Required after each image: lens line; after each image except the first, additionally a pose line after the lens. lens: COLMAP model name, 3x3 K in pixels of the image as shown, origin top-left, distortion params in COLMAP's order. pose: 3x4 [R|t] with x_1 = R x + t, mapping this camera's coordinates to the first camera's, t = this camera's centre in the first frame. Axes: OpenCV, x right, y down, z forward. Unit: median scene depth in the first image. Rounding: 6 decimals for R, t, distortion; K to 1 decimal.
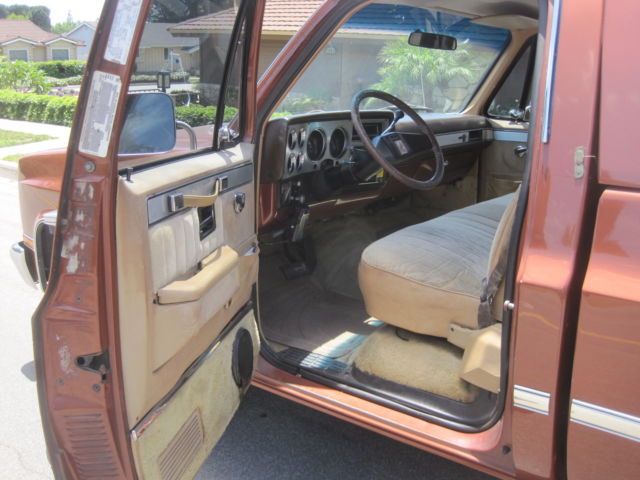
lens RADIAL K [[704.8, 0, 322.2], [0, 704.8, 241.5], [0, 0, 1]] dist [-0.187942, 0.000000]
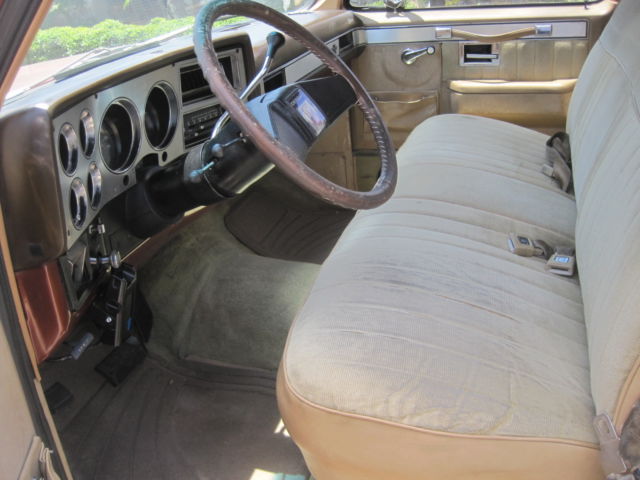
lens RADIAL K [[666.0, 0, 314.8], [0, 666.0, 237.3], [0, 0, 1]] dist [-0.130314, 0.000000]
pose [[0.935230, -0.218844, 0.278301, -0.022752], [0.168337, 0.966402, 0.194241, -0.132808], [-0.311459, -0.134812, 0.940648, 0.534450]]
